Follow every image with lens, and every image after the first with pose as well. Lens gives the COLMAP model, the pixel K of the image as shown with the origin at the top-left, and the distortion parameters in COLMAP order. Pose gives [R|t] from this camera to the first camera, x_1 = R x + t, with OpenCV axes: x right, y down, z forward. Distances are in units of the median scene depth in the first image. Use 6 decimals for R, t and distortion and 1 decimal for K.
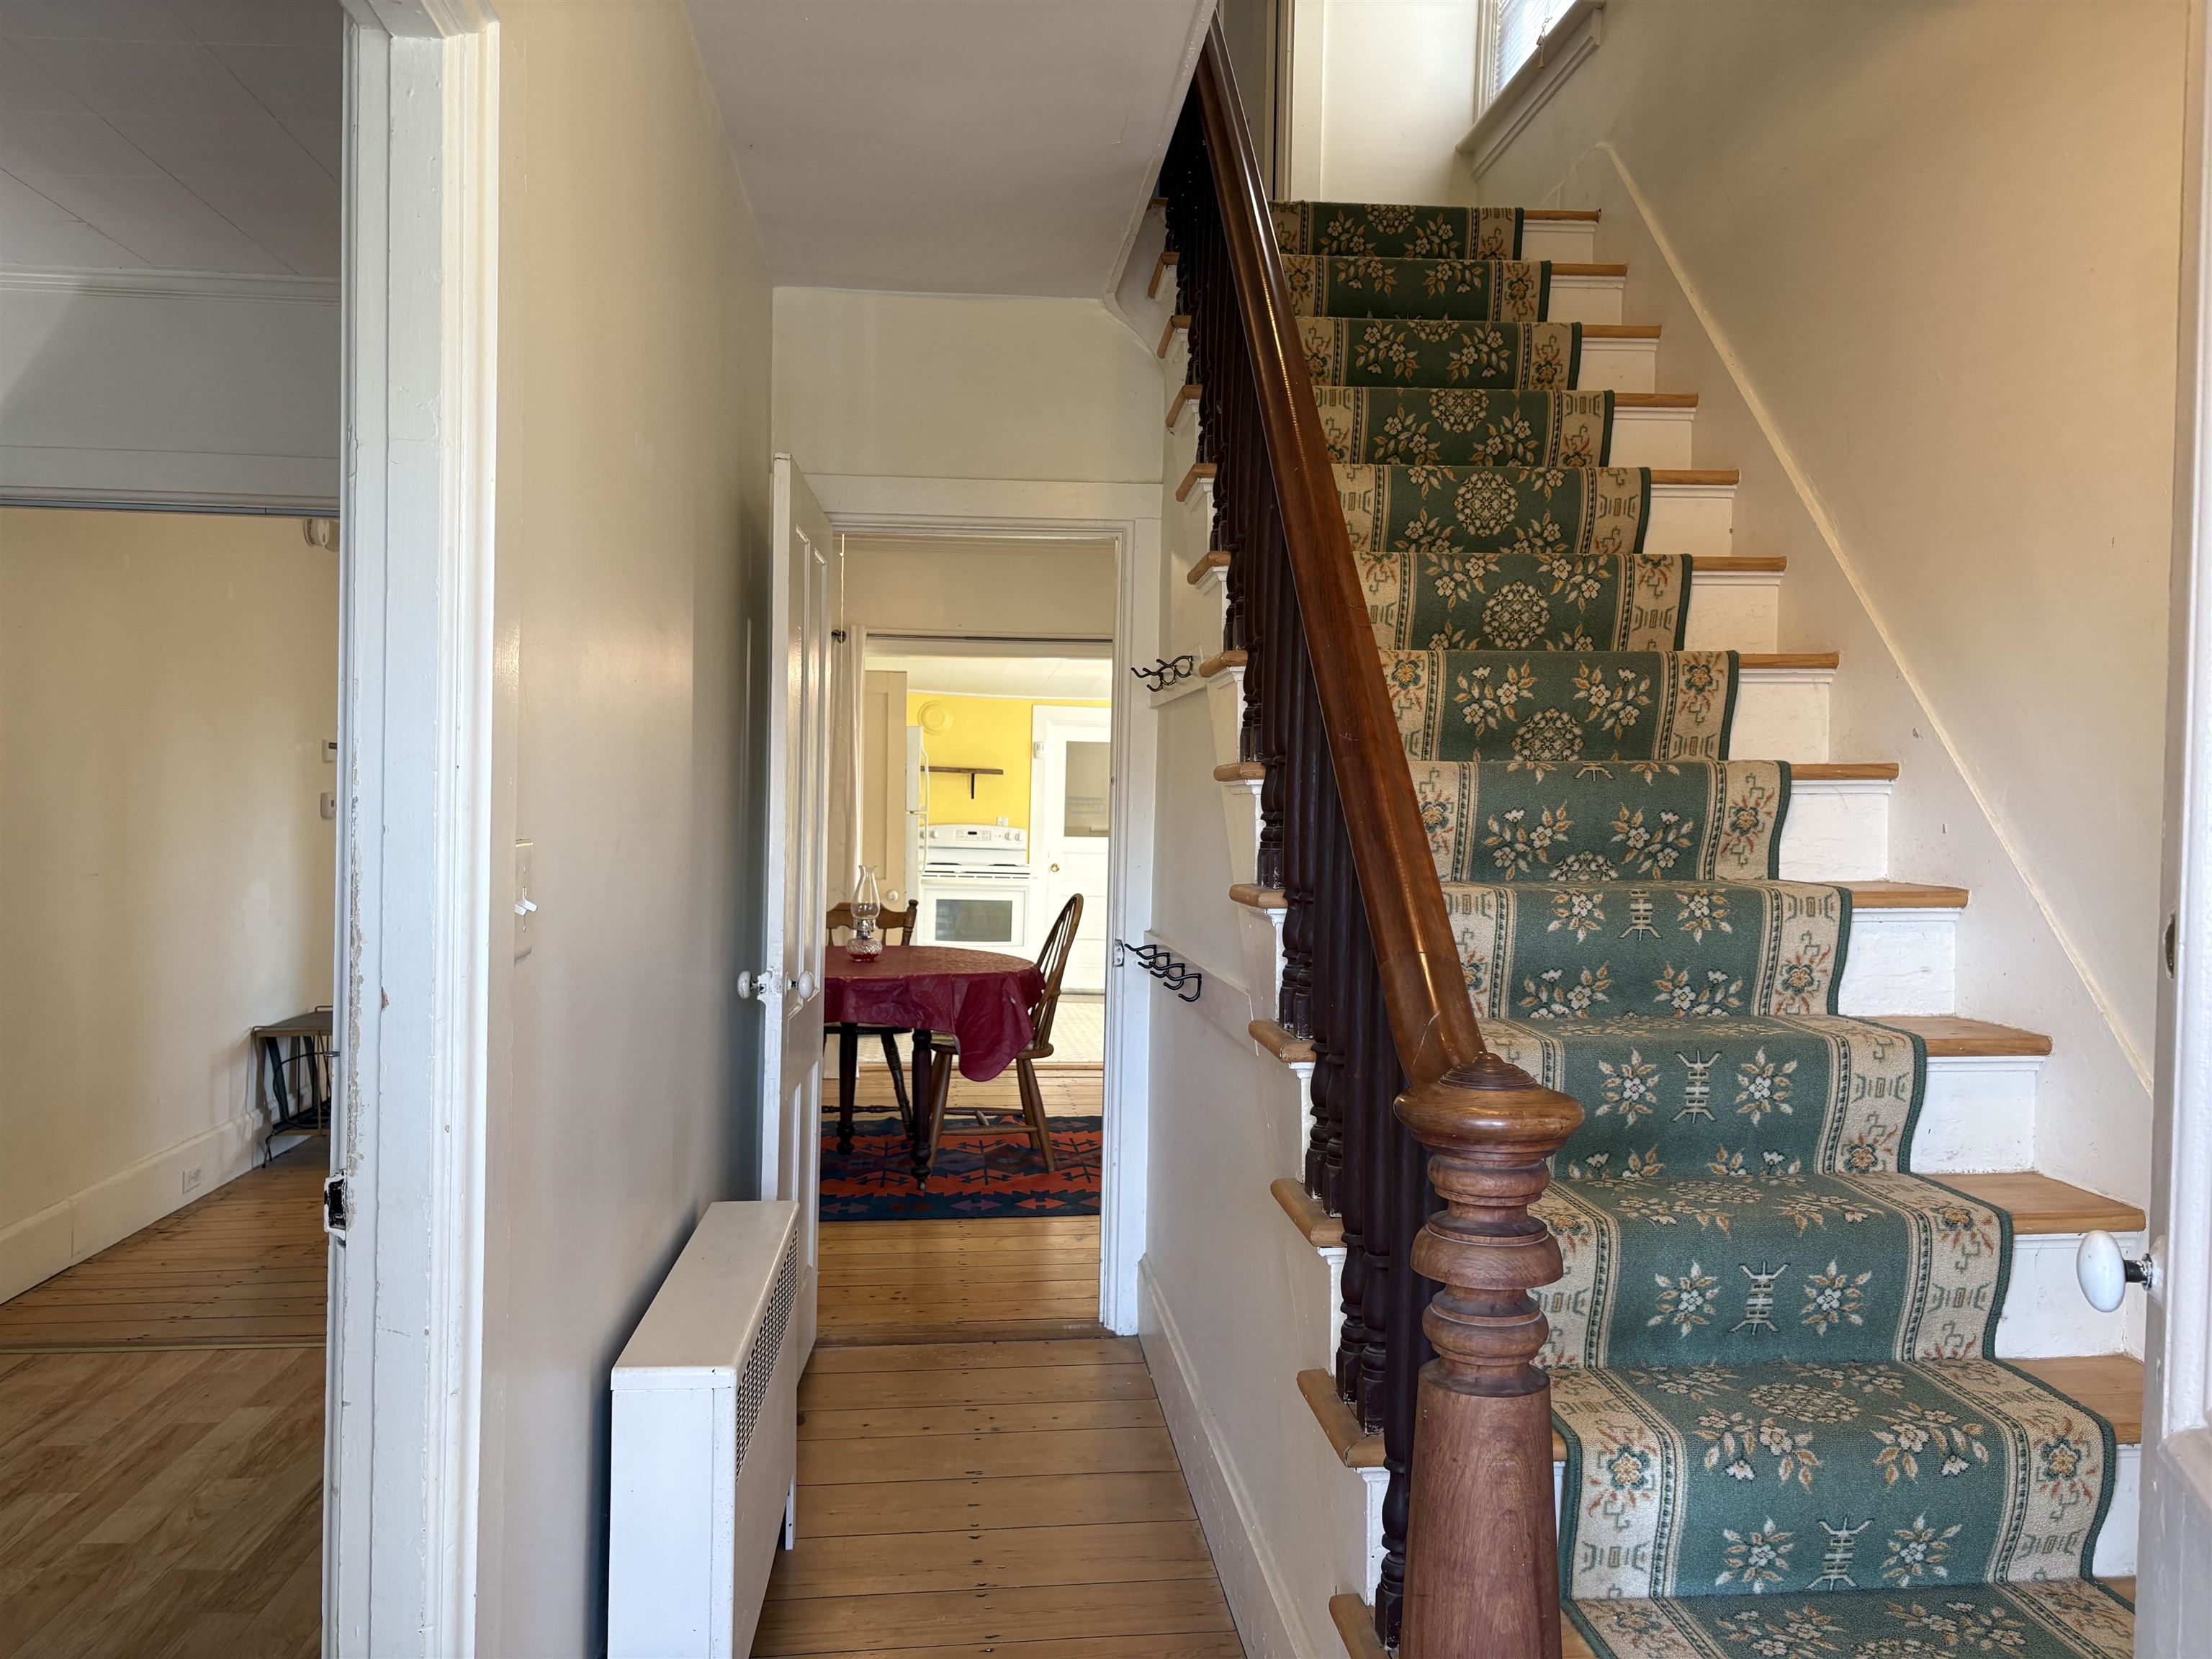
lens RADIAL K [[1662.1, 0, 1110.3], [0, 1662.1, 834.7], [0, 0, 1]] dist [0.066662, 0.001061]
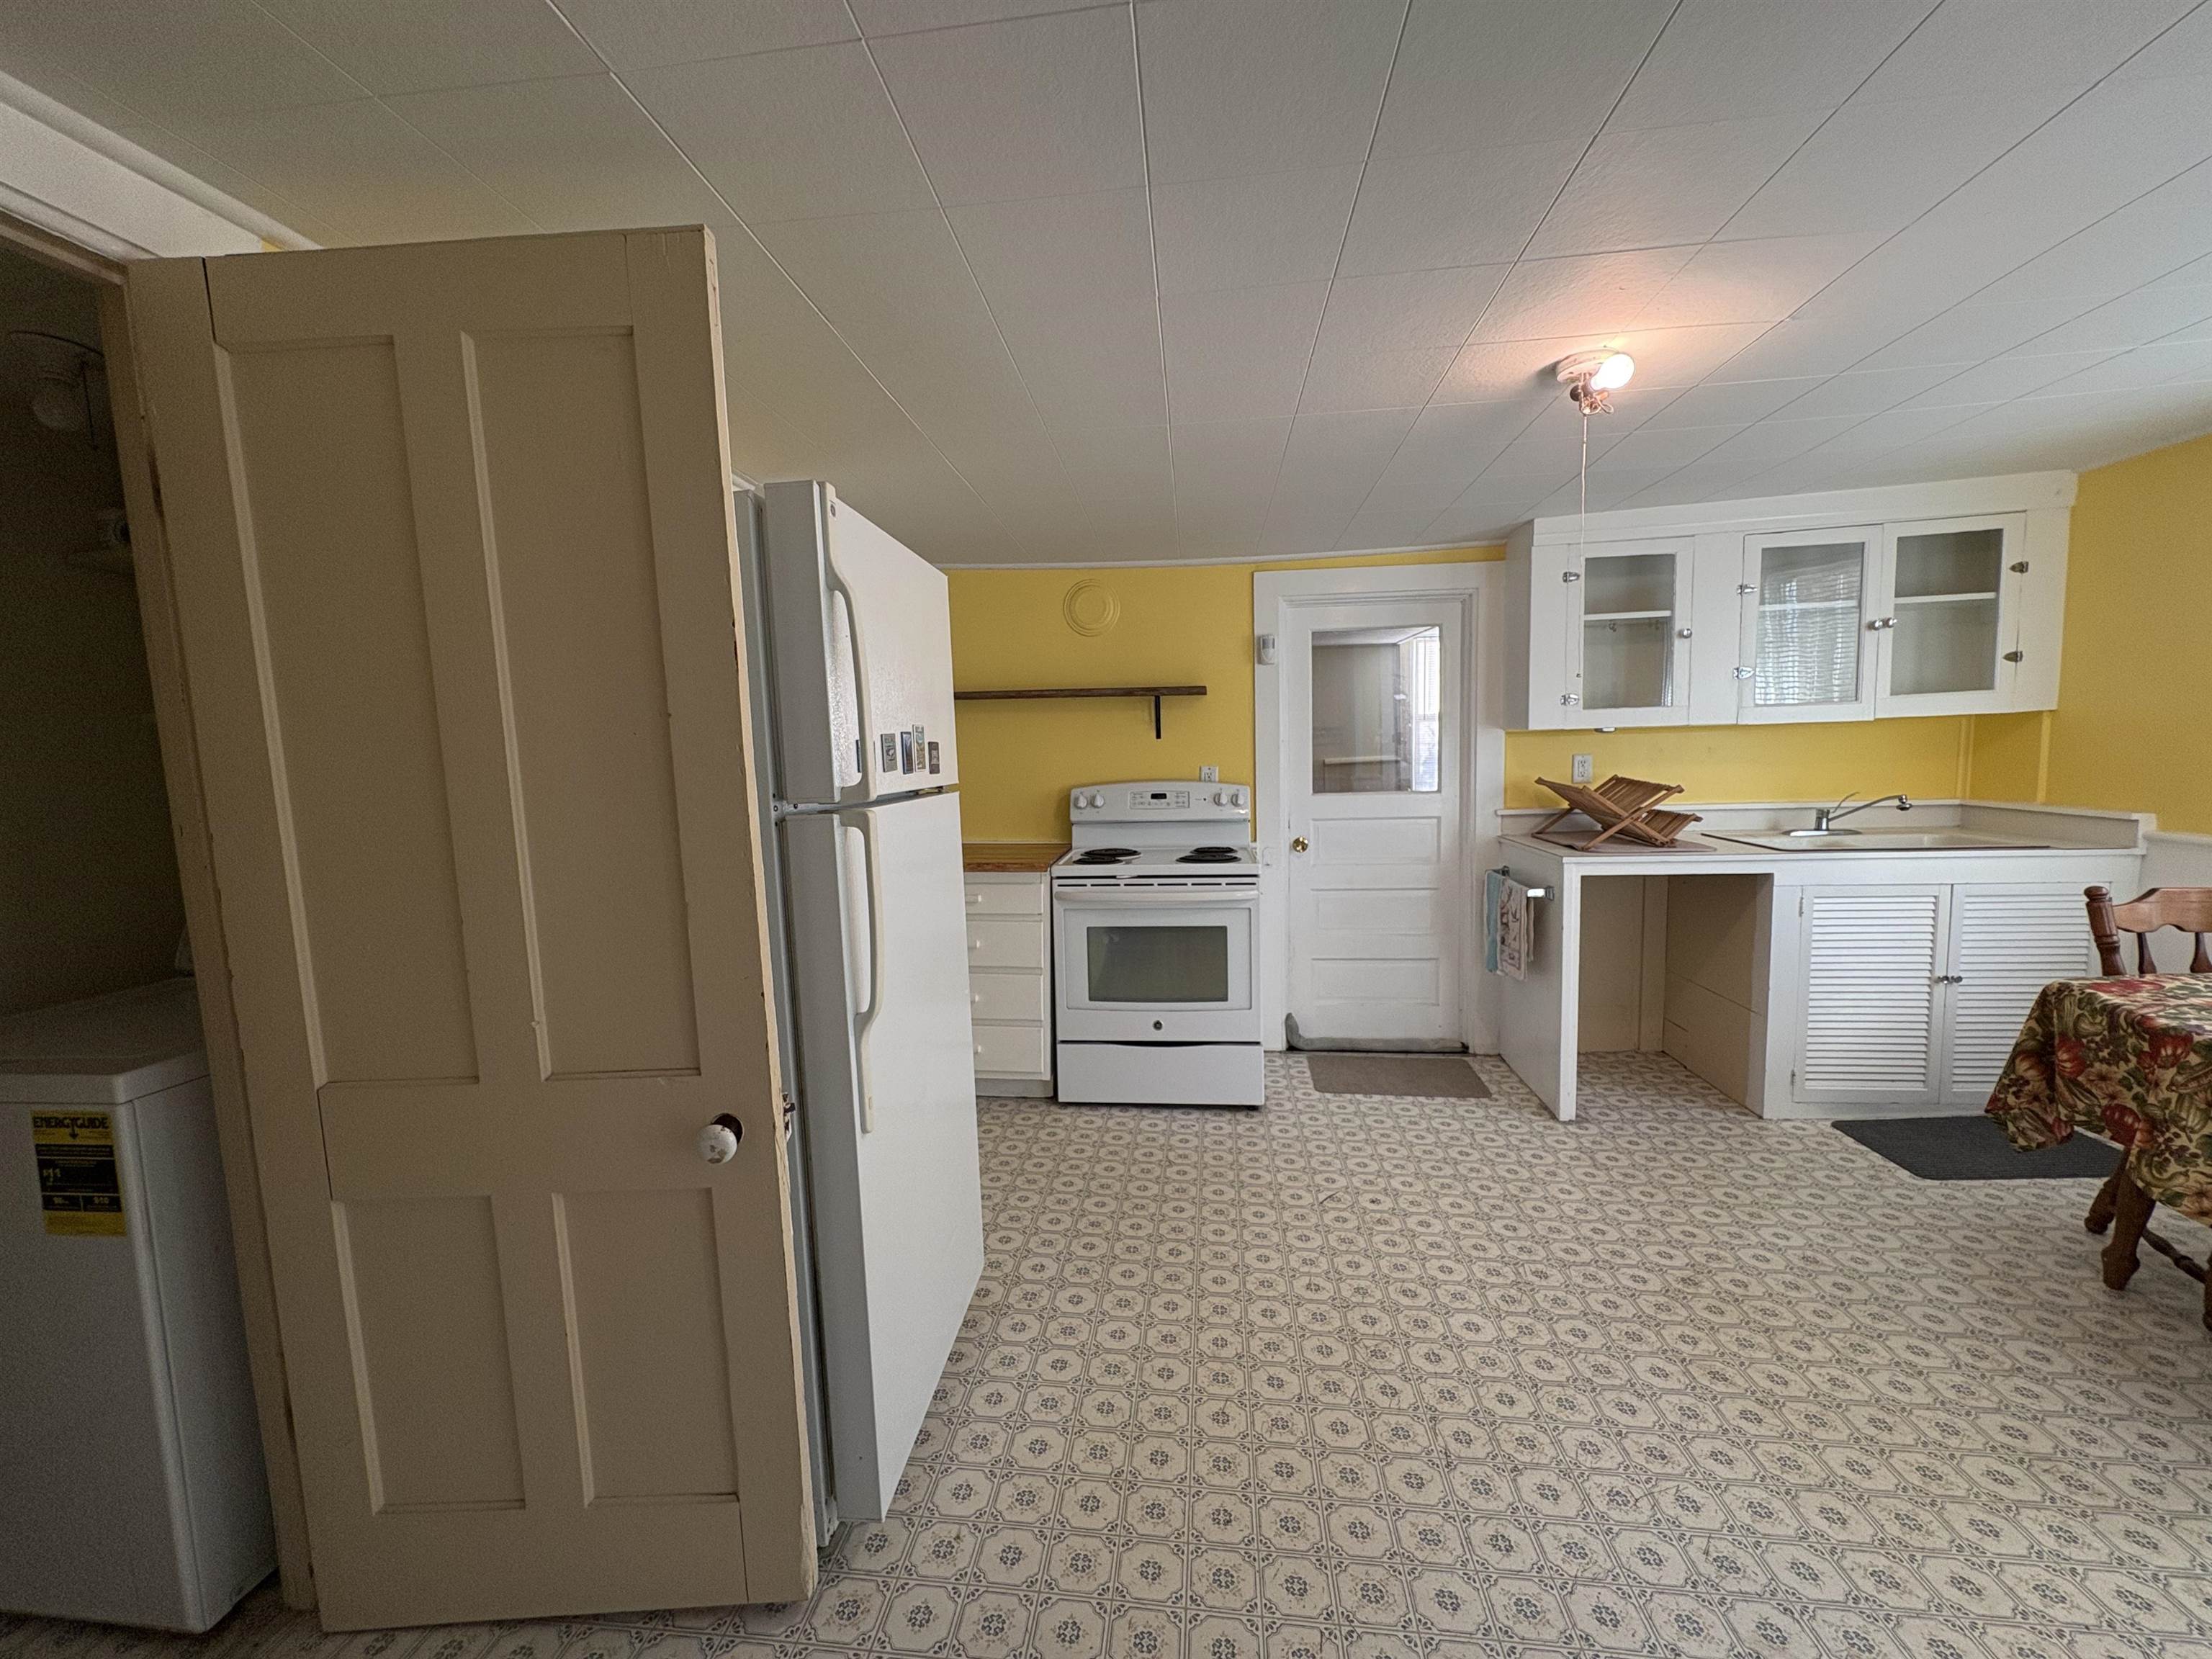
lens RADIAL K [[881.6, 0, 1109.4], [0, 881.6, 834.0], [0, 0, 1]] dist [-0.001473, -0.000230]
pose [[0.978264, -0.035391, -0.204320, -0.035808], [0.050375, 0.996371, 0.068608, -0.010096], [0.201151, -0.077409, 0.976497, 0.683307]]
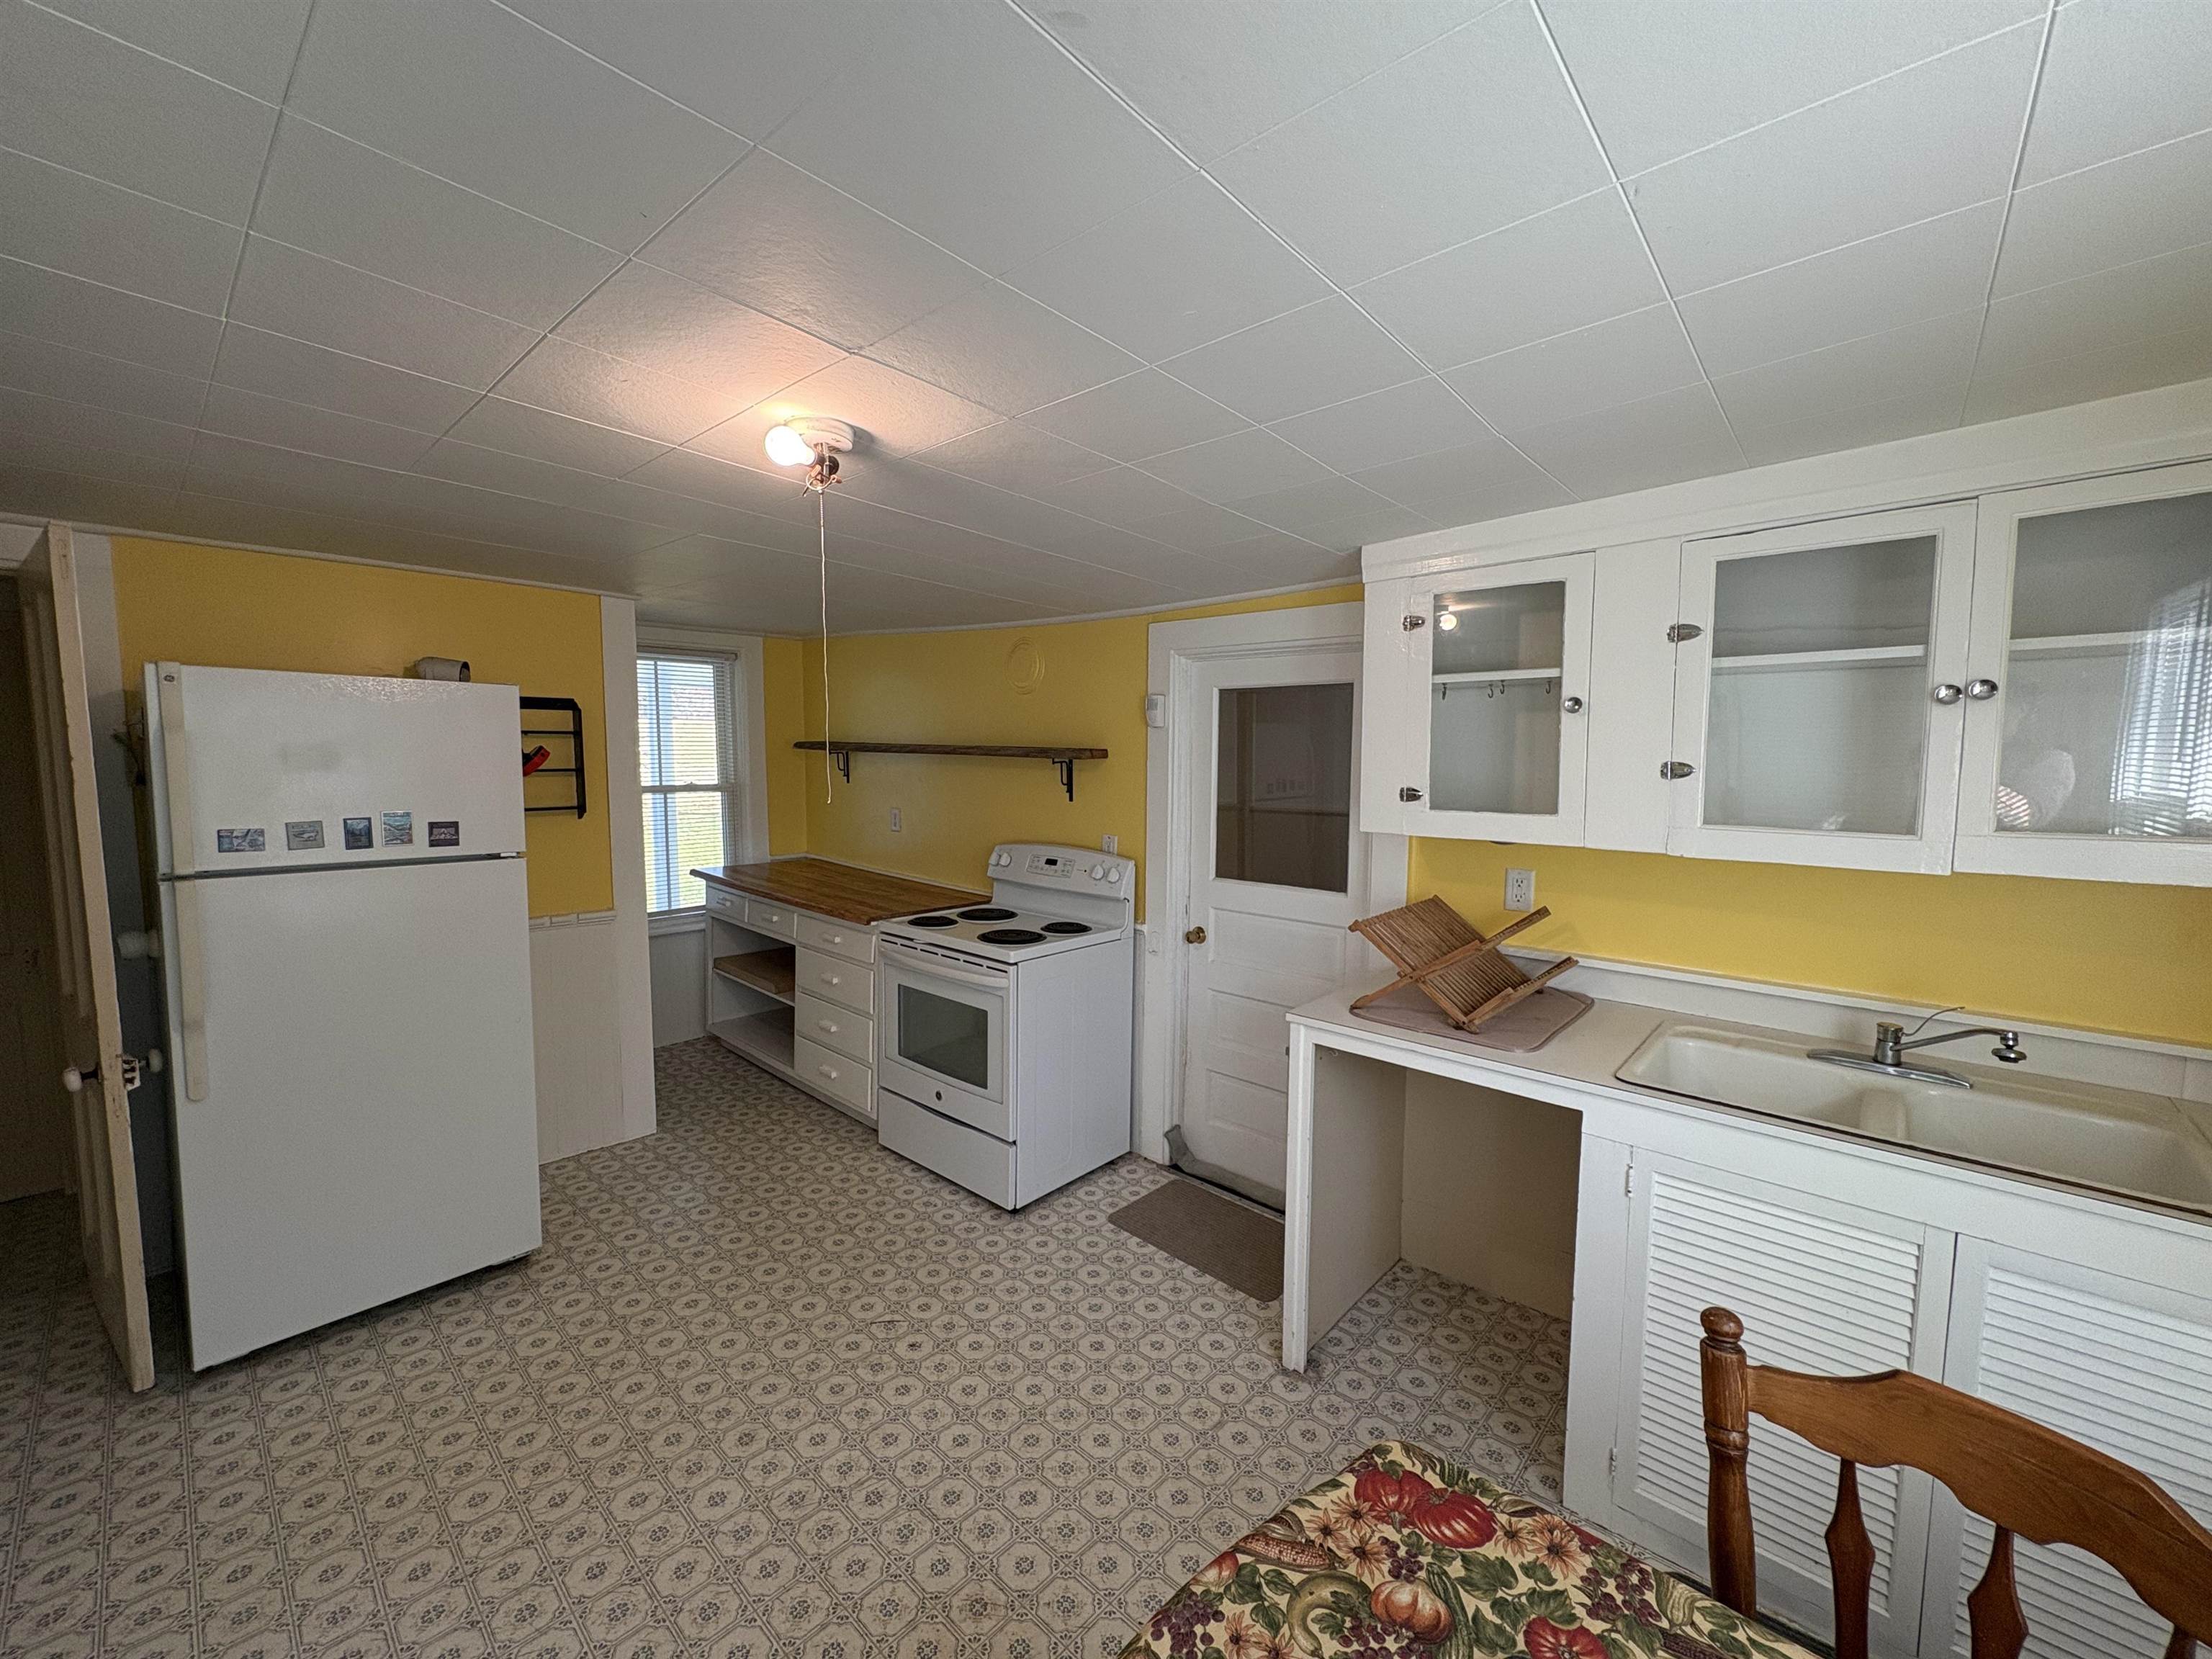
lens RADIAL K [[881.6, 0, 1108.3], [0, 881.6, 833.6], [0, 0, 1]] dist [-0.001473, -0.000230]
pose [[0.680573, 0.046998, -0.731171, 0.151560], [-0.012334, 0.998534, 0.052702, -0.026971], [0.732576, -0.026849, 0.680155, 0.804835]]
